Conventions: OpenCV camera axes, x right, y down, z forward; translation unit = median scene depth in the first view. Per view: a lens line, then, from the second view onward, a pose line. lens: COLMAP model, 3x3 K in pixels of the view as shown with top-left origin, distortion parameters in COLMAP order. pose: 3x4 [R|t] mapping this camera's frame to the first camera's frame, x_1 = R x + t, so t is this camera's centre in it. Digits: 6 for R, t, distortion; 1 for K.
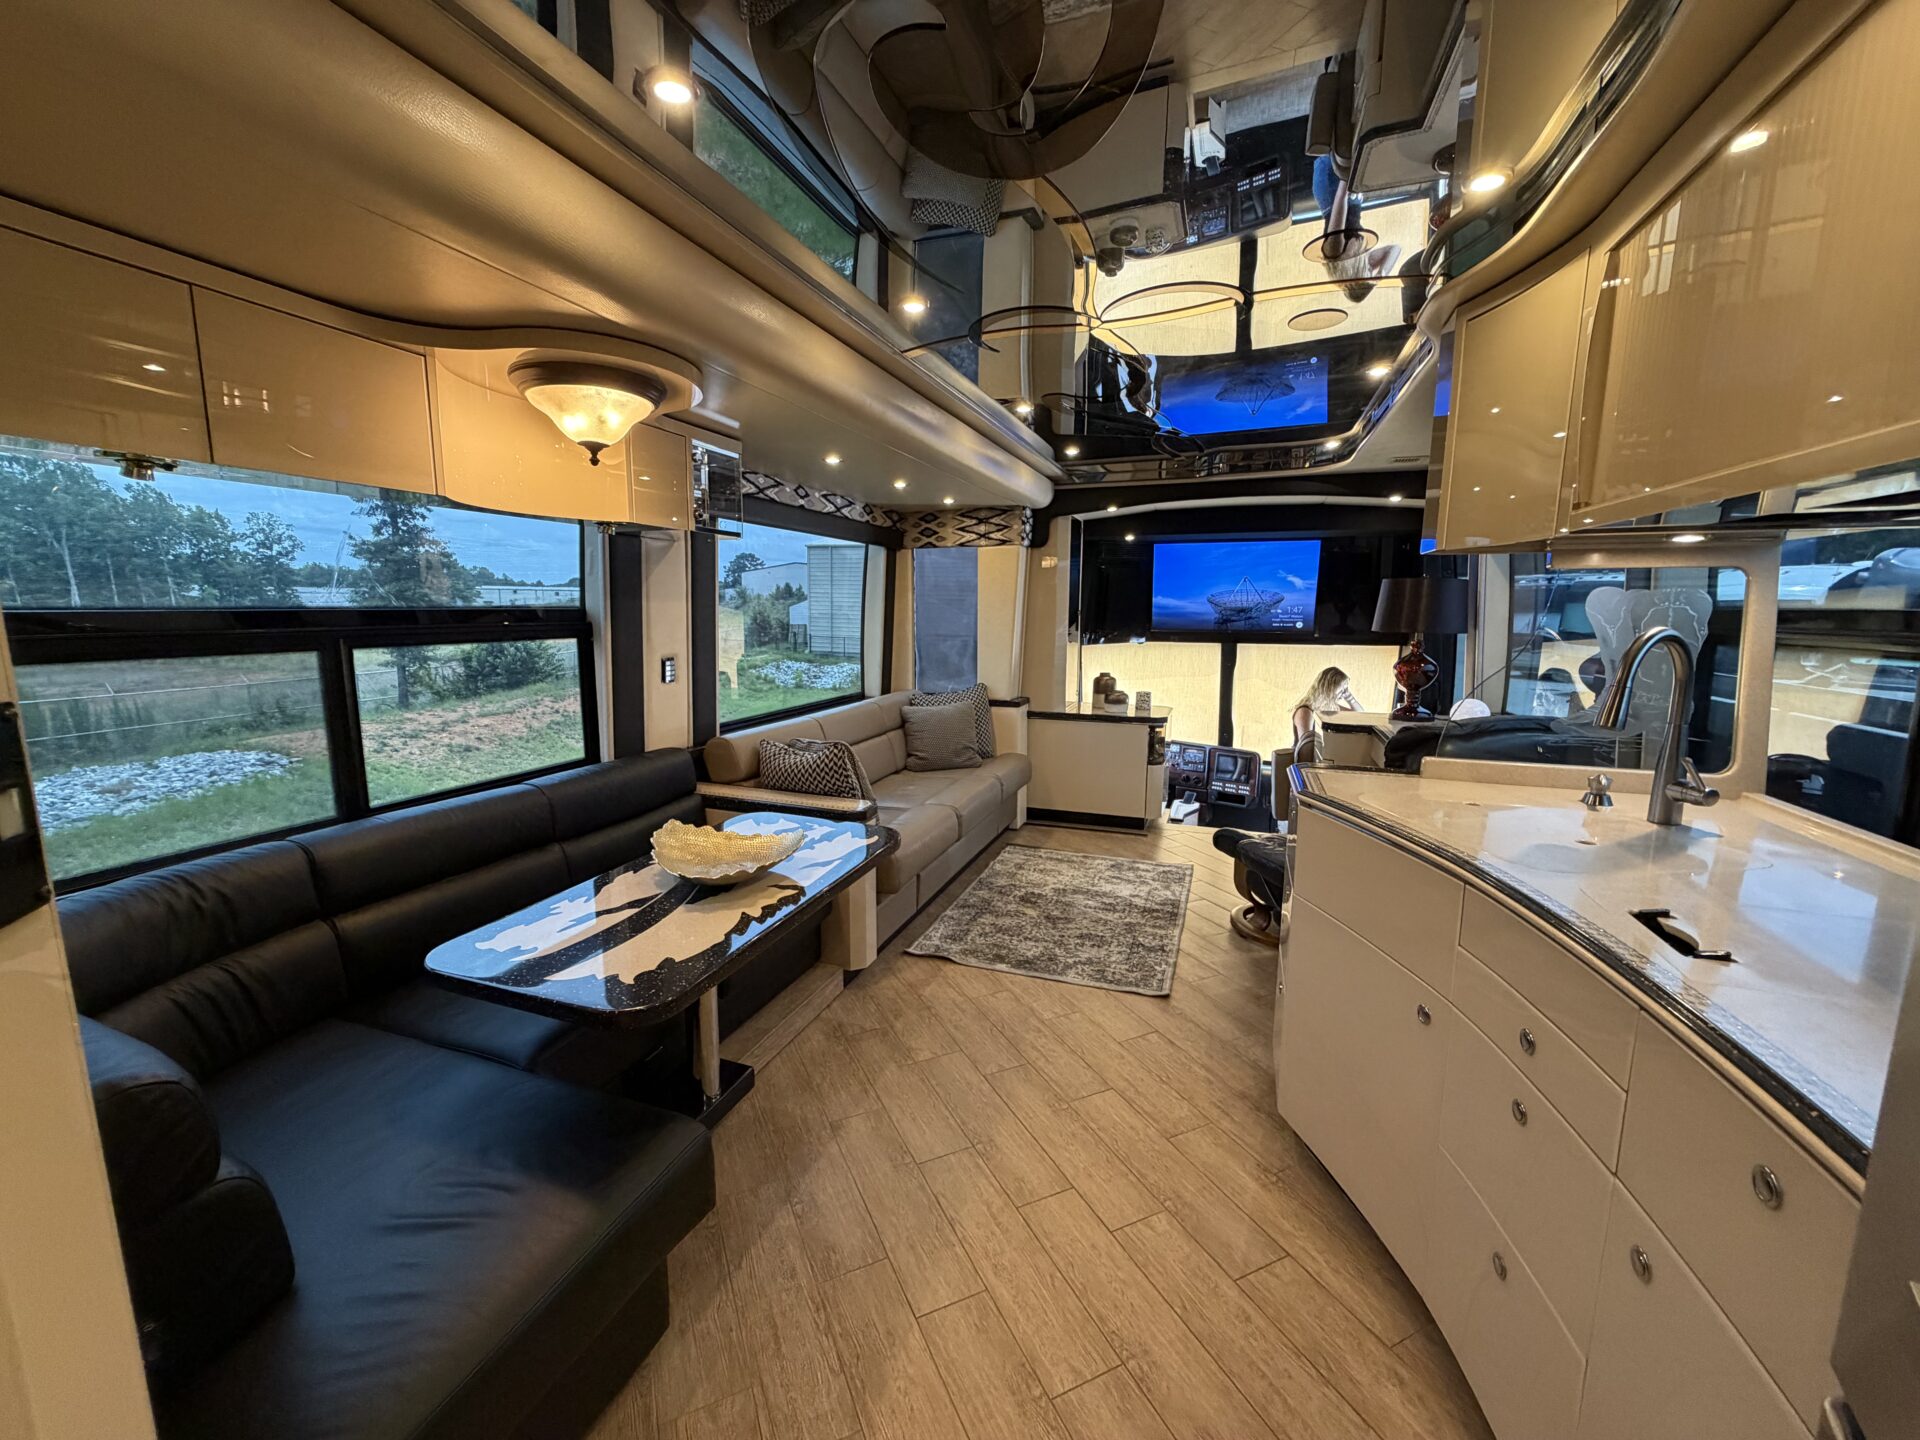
lens RADIAL K [[765.0, 0, 954.4], [0, 765.0, 721.1], [0, 0, 1]] dist [0.000409, 0.000190]
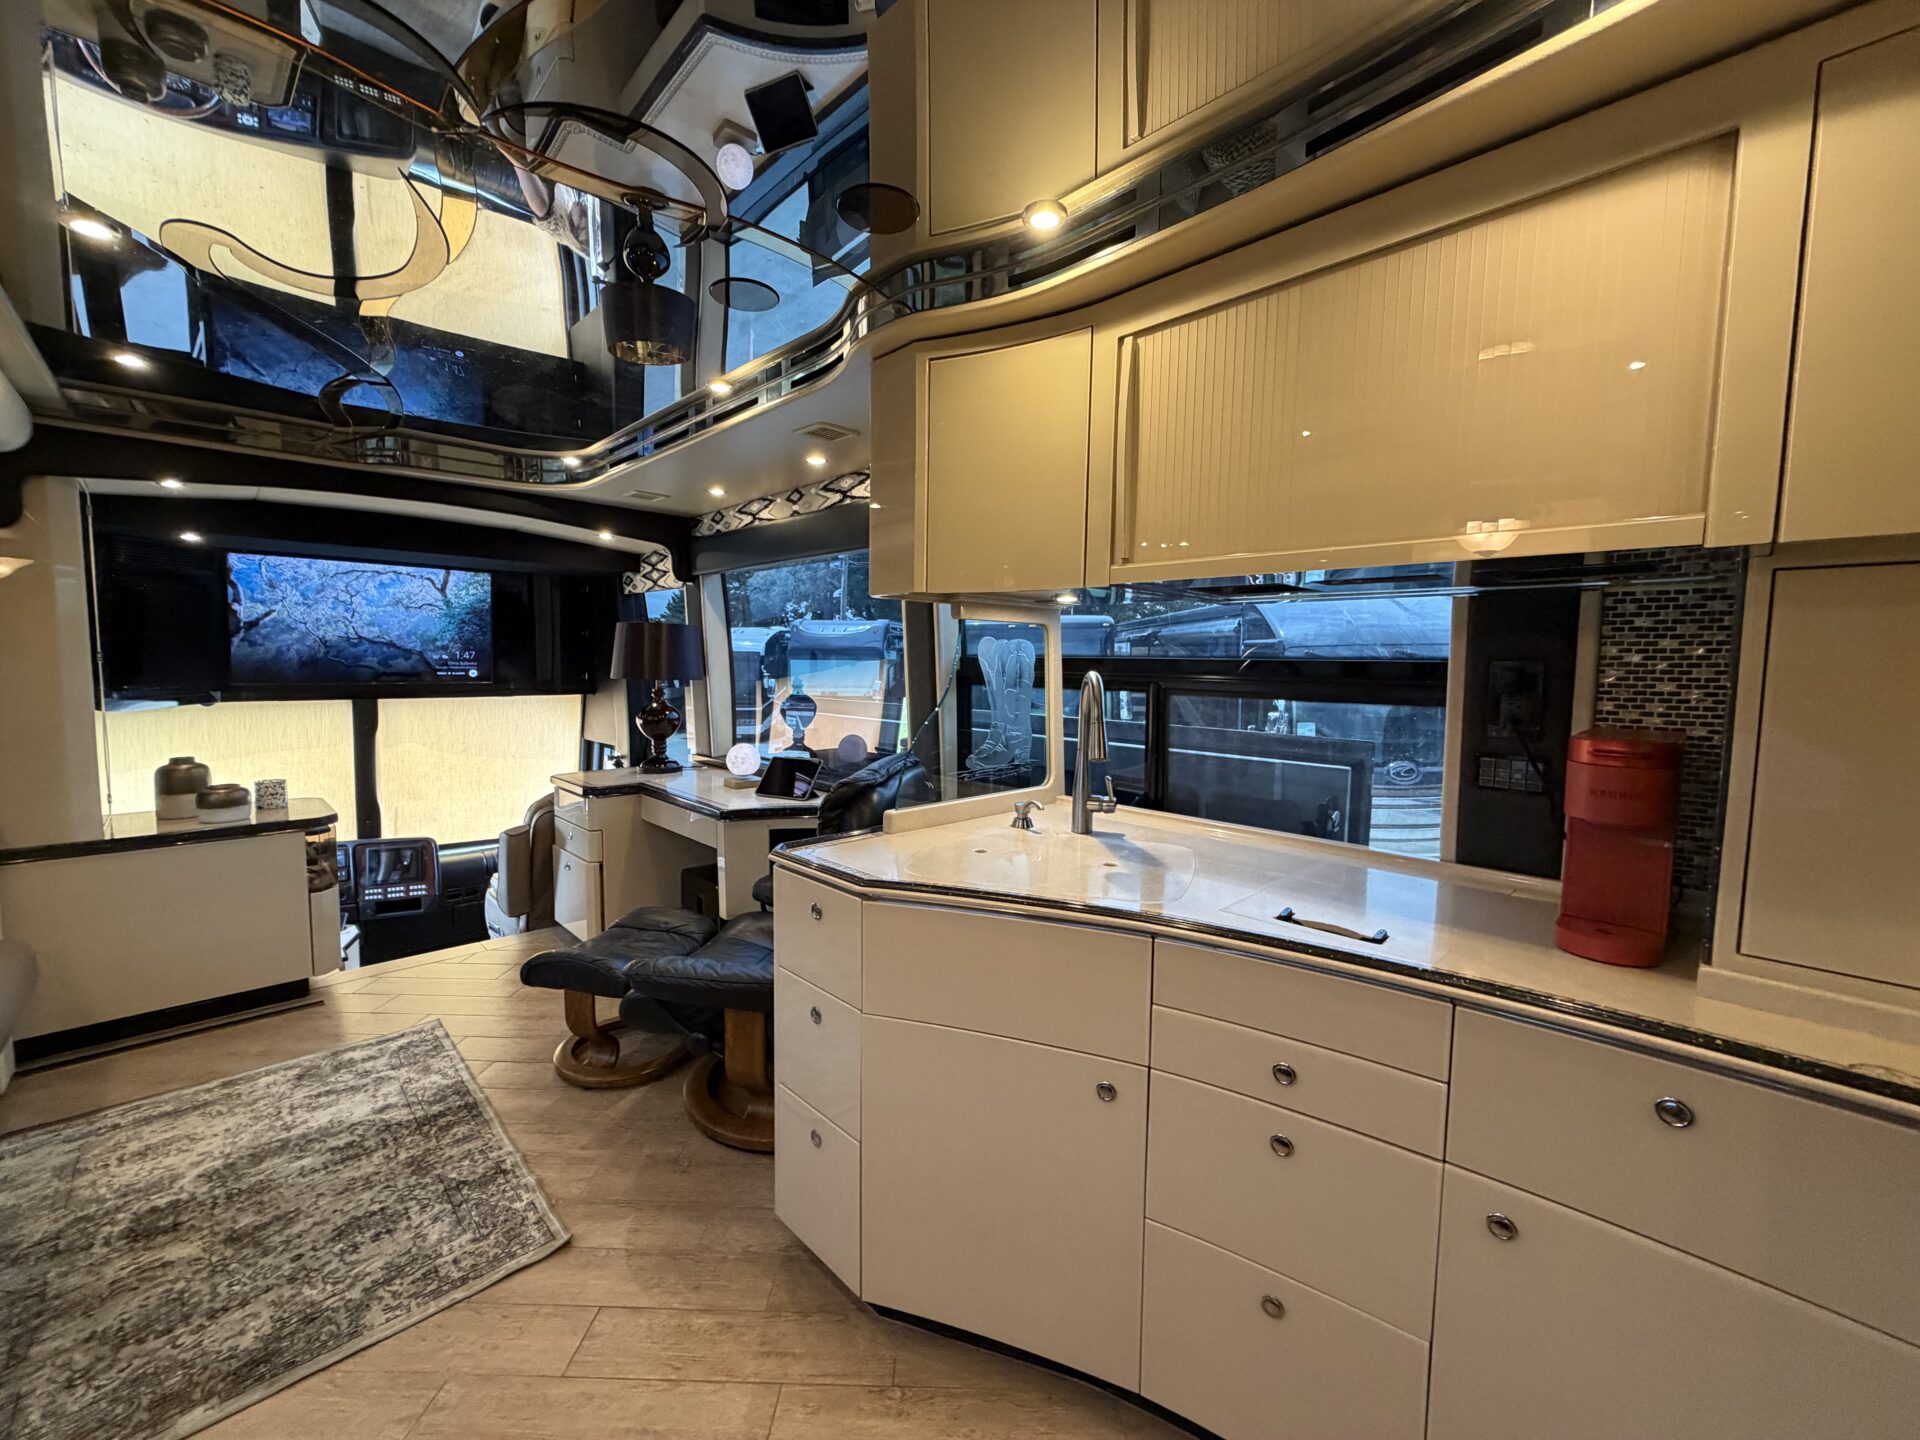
lens RADIAL K [[765.0, 0, 954.7], [0, 765.0, 720.6], [0, 0, 1]] dist [0.000409, 0.000190]
pose [[0.431580, -0.067729, 0.899529, -0.087439], [0.123230, 0.992256, 0.015587, -0.031831], [-0.893618, 0.104121, 0.436584, 0.239689]]
